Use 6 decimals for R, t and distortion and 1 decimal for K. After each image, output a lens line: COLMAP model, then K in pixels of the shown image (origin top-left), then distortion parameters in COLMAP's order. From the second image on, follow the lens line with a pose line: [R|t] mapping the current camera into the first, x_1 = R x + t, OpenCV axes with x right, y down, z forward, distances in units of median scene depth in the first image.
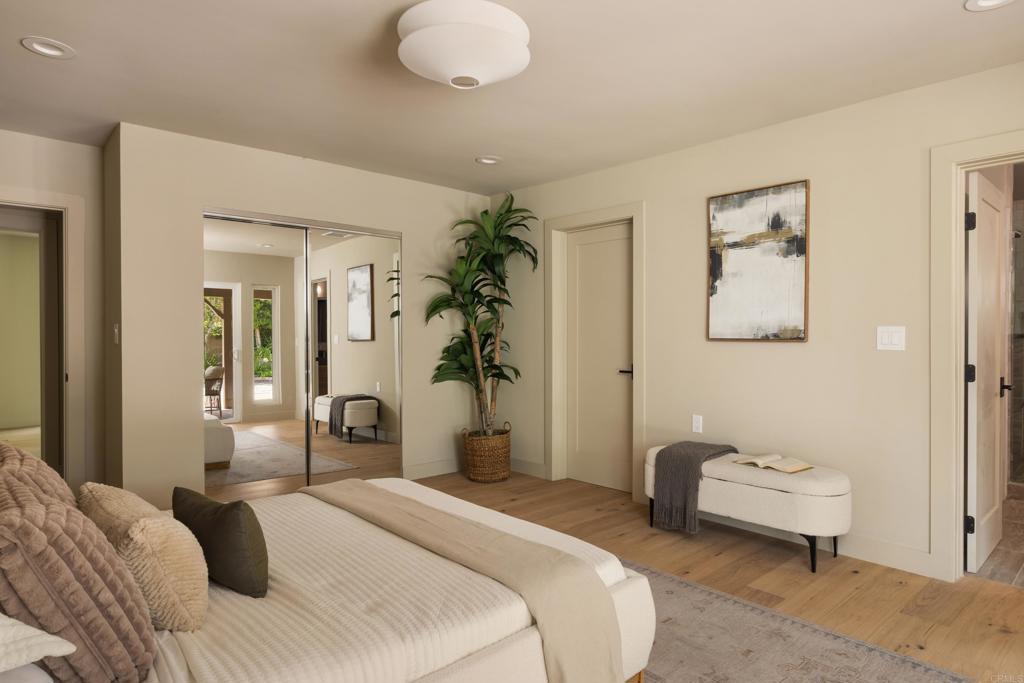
lens RADIAL K [[609.4, 0, 512.9], [0, 609.4, 339.6], [0, 0, 1]] dist [-0.005984, -0.000800]
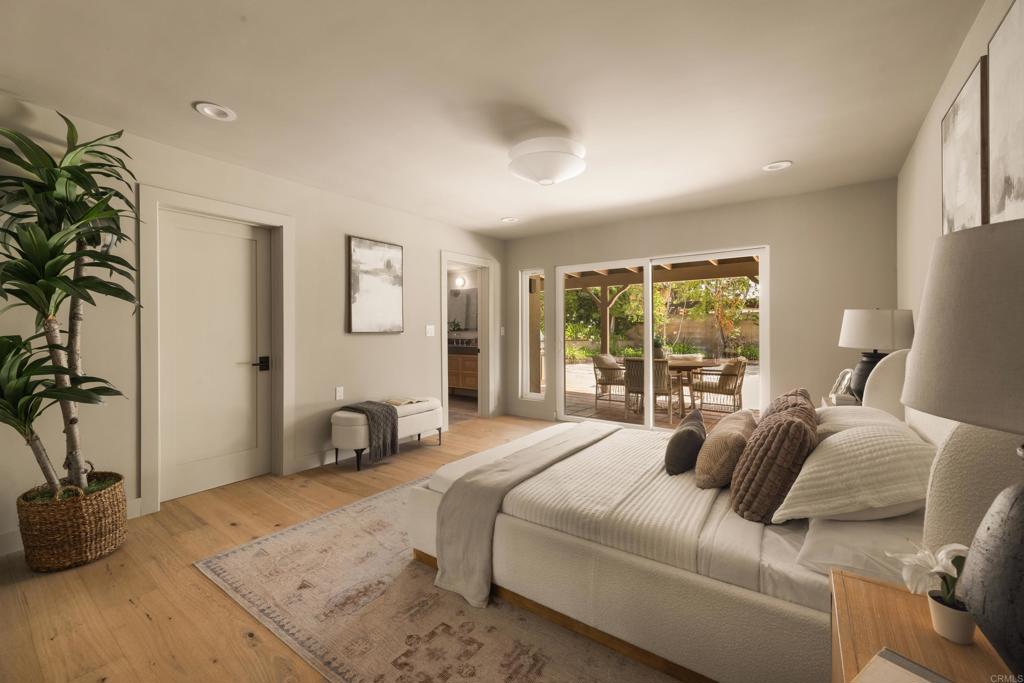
lens RADIAL K [[417.2, 0, 514.6], [0, 417.2, 331.6], [0, 0, 1]] dist [0.000917, 0.000013]
pose [[-0.204724, -0.007222, 0.978793, -0.789870], [0.014340, 0.999843, 0.010377, -0.009245], [-0.978715, 0.016160, -0.204589, 0.881827]]
